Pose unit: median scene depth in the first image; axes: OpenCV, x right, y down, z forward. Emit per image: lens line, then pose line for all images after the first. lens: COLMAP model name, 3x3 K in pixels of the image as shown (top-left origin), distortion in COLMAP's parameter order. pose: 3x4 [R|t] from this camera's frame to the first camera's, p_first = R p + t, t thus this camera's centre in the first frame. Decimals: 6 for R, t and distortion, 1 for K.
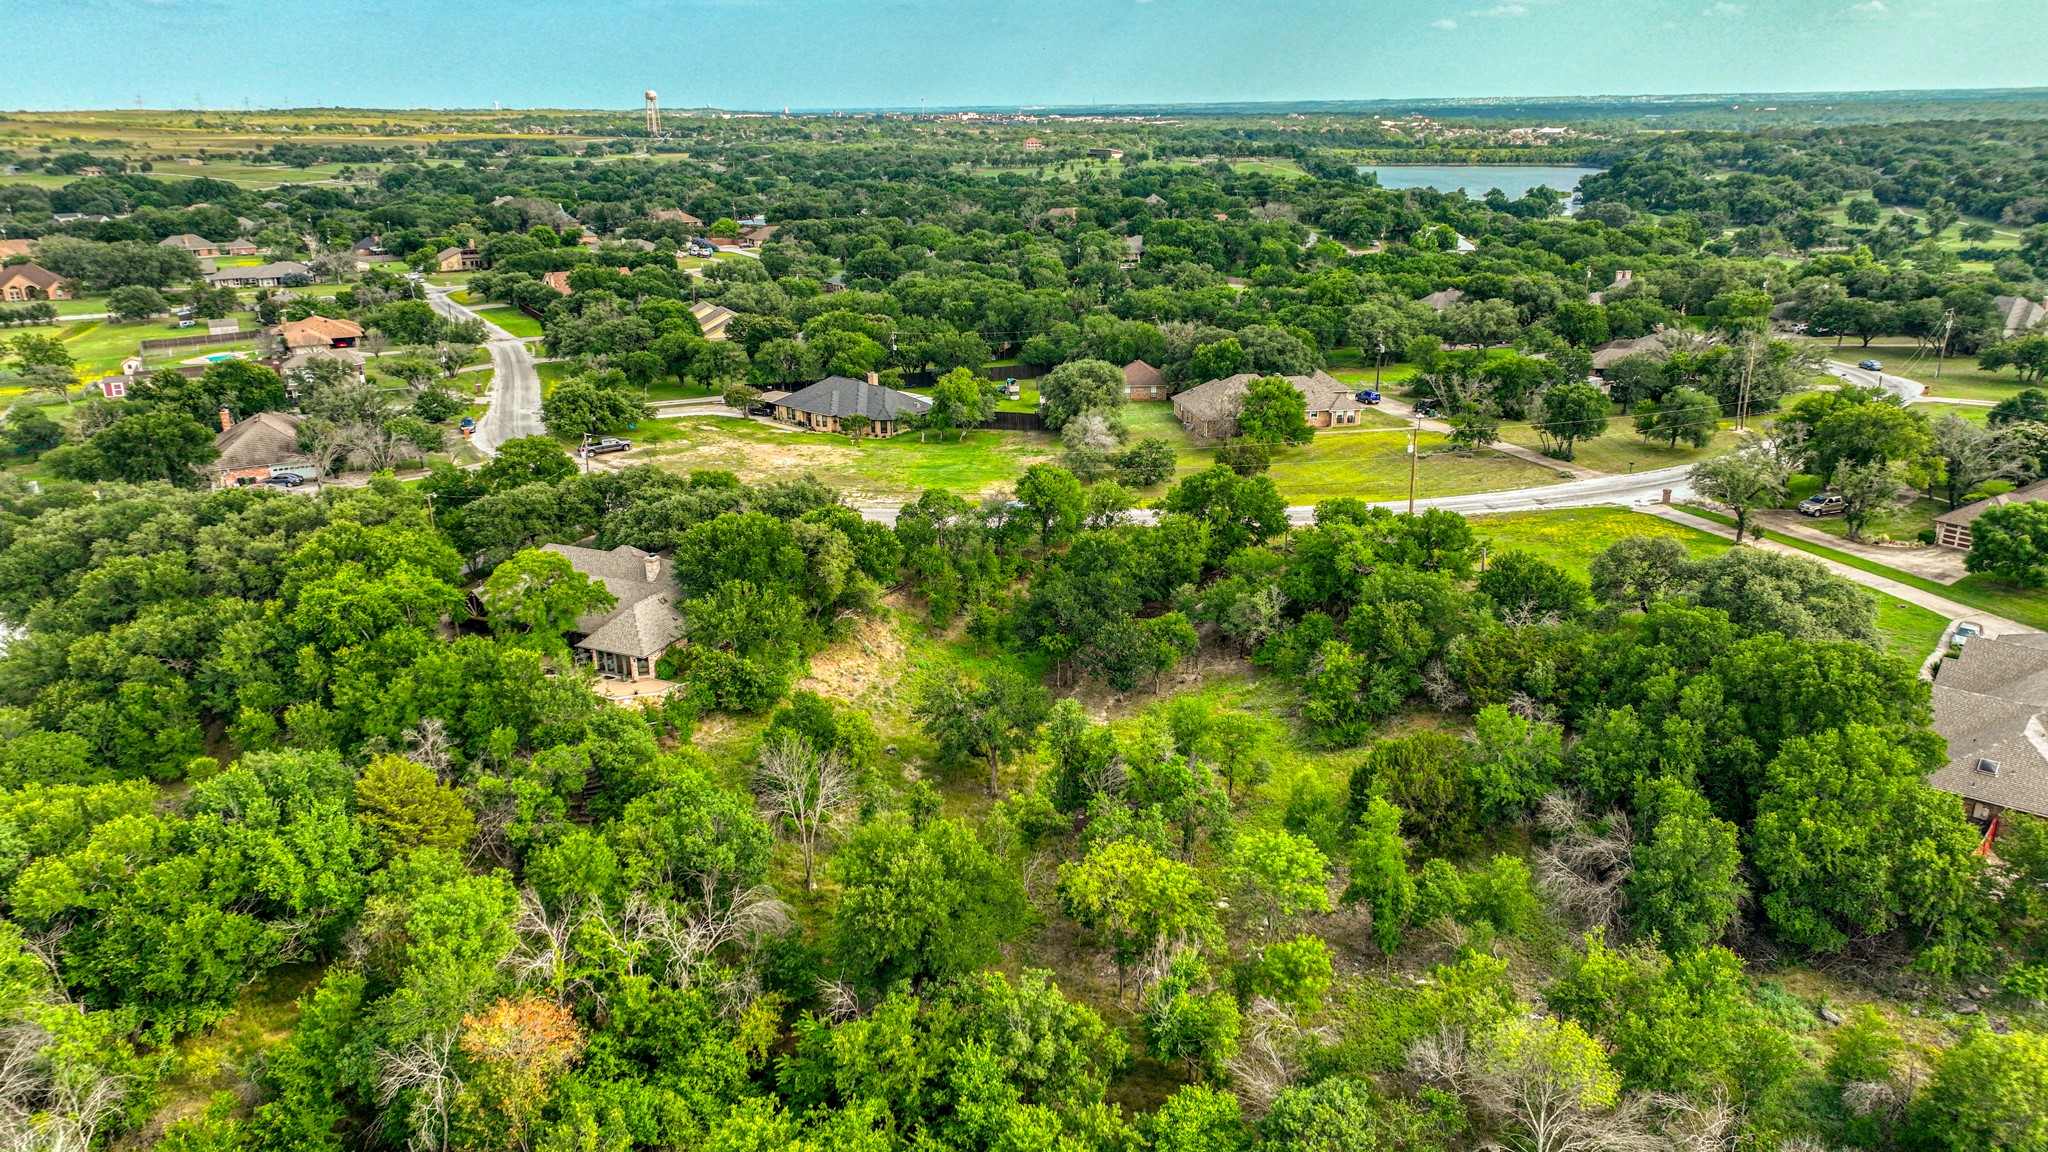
lens RADIAL K [[1449.3, 0, 1015.8], [0, 1449.3, 578.3], [0, 0, 1]] dist [-0.003167, 0.023522]
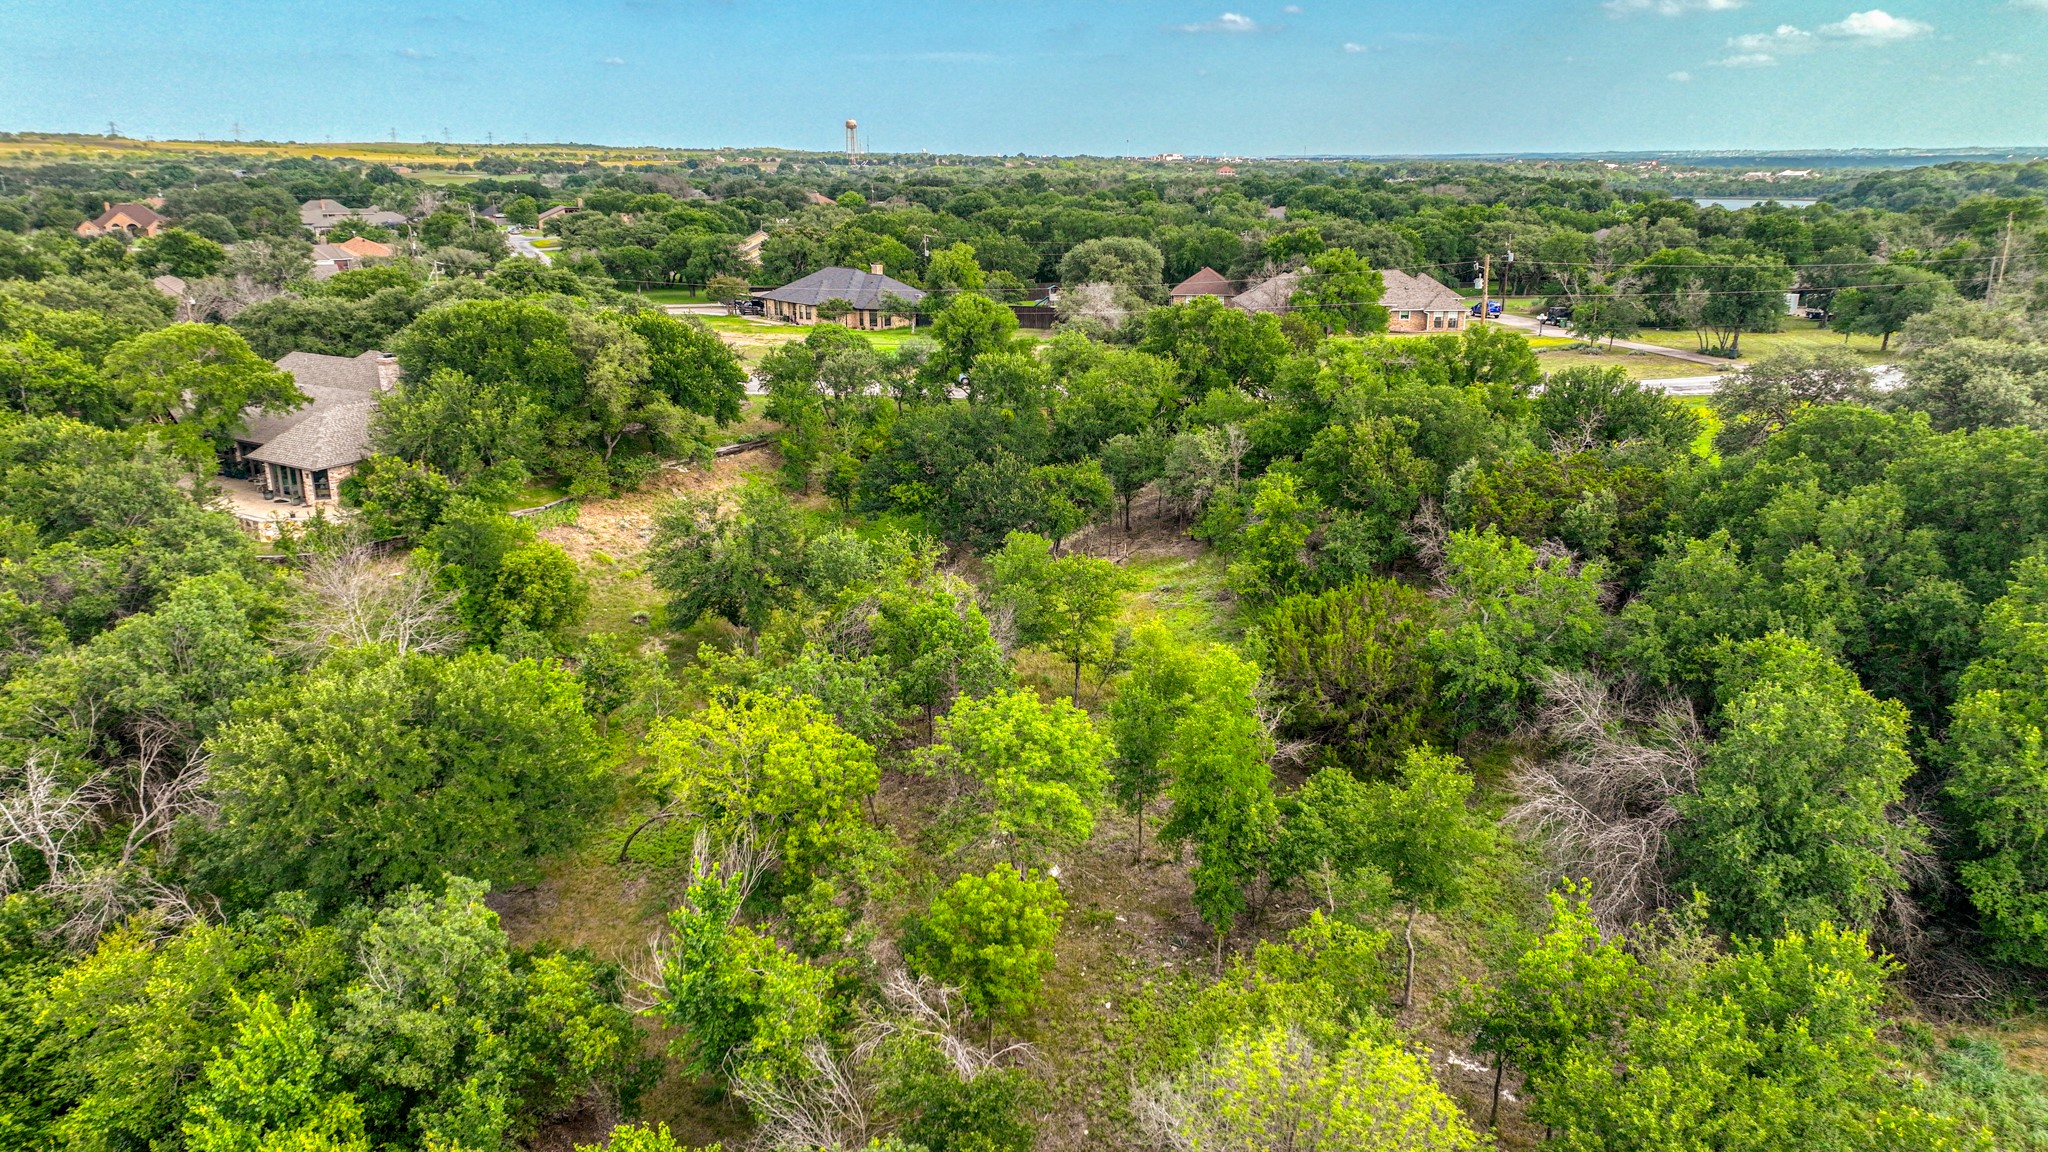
lens RADIAL K [[1449.3, 0, 1009.2], [0, 1449.3, 576.6], [0, 0, 1]] dist [-0.003167, 0.023522]
pose [[0.989745, 0.047845, -0.134592, 0.193597], [-0.051994, 0.998269, -0.027481, 0.114943], [0.133044, 0.034197, 0.990520, 0.351139]]
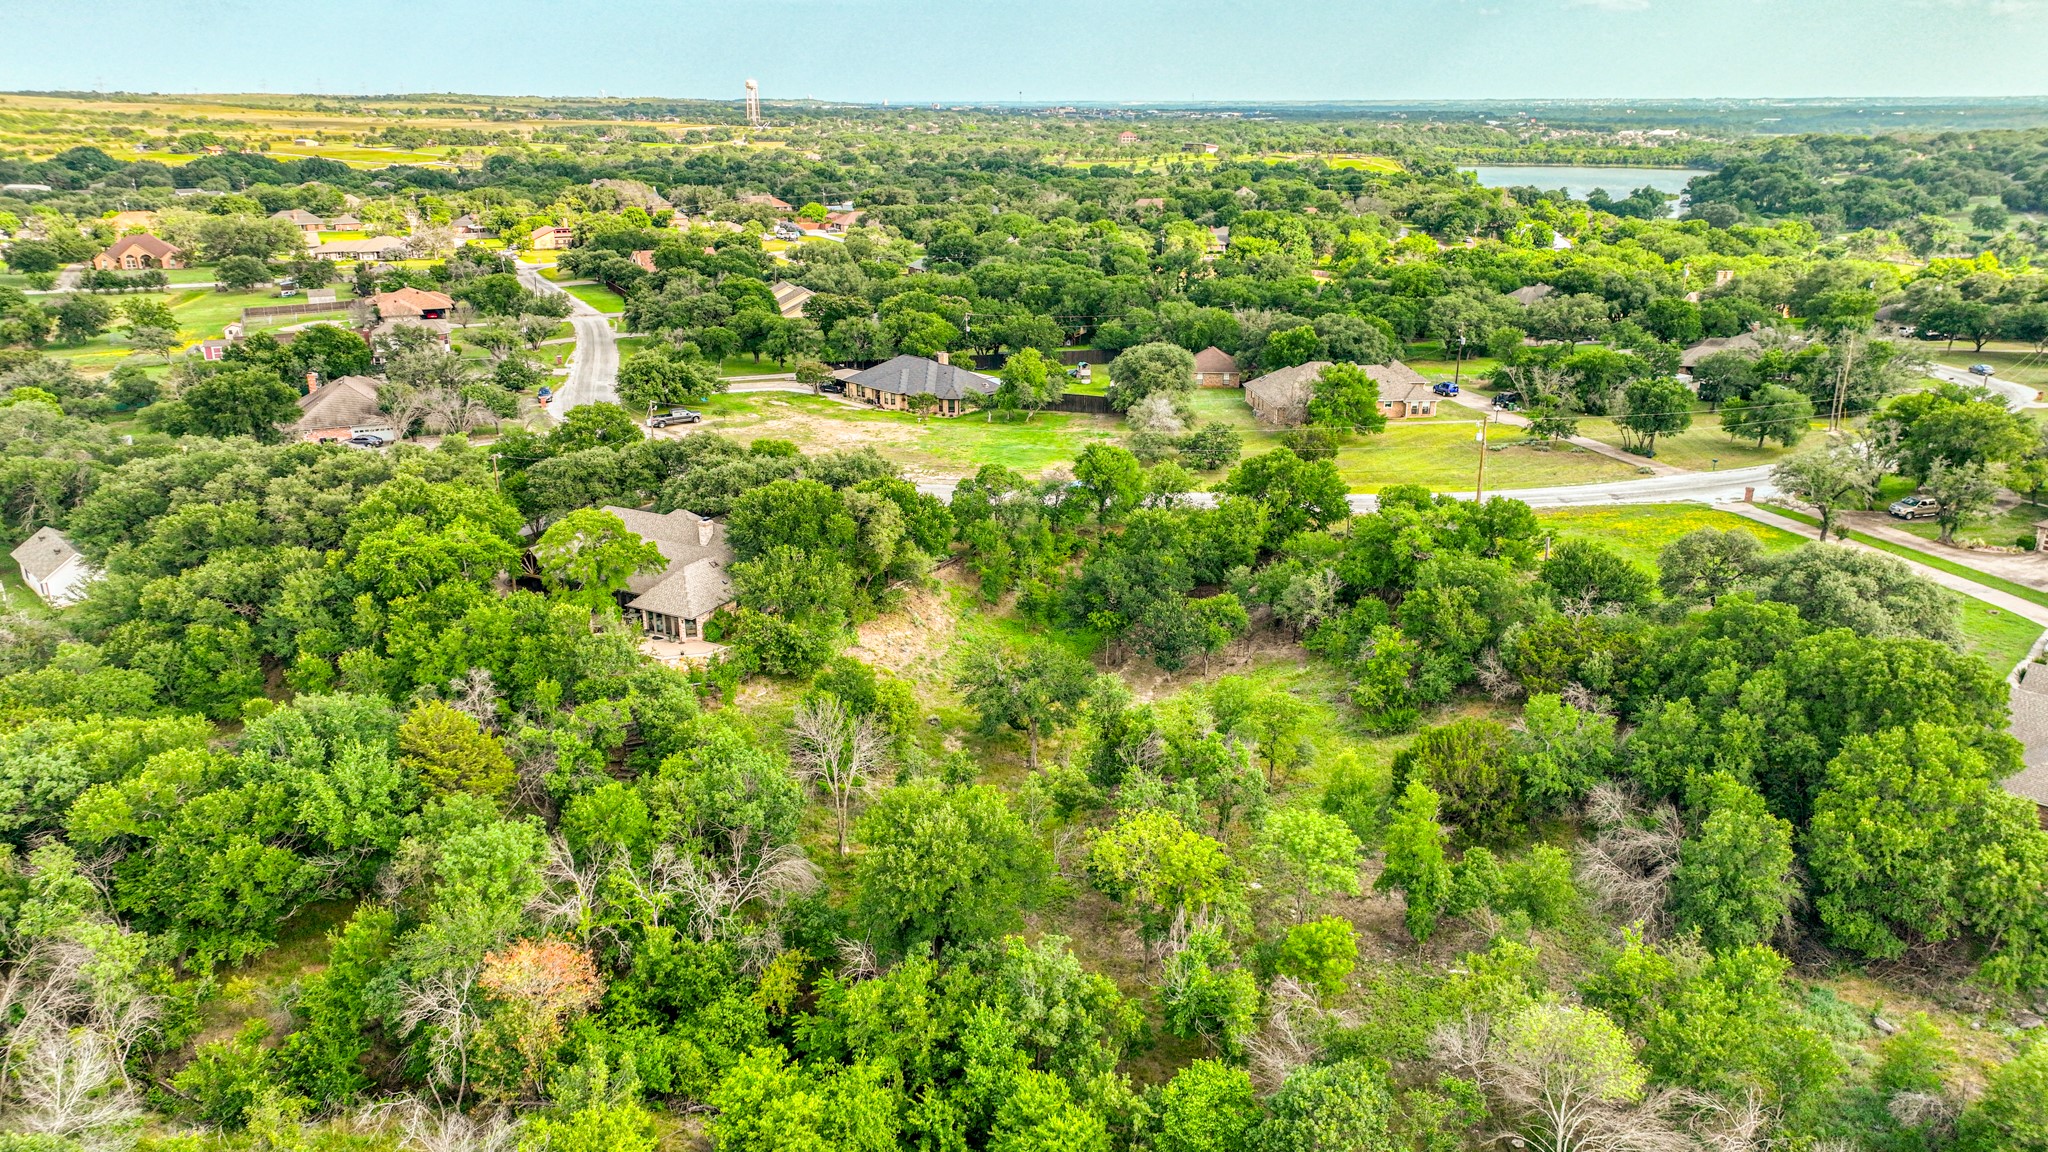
lens RADIAL K [[1449.3, 0, 1014.2], [0, 1449.3, 578.4], [0, 0, 1]] dist [-0.003167, 0.023522]
pose [[0.997779, 0.032459, -0.058174, 0.025837], [-0.032251, 0.999470, 0.004512, 0.015538], [0.058290, -0.002626, 0.998296, 0.008485]]
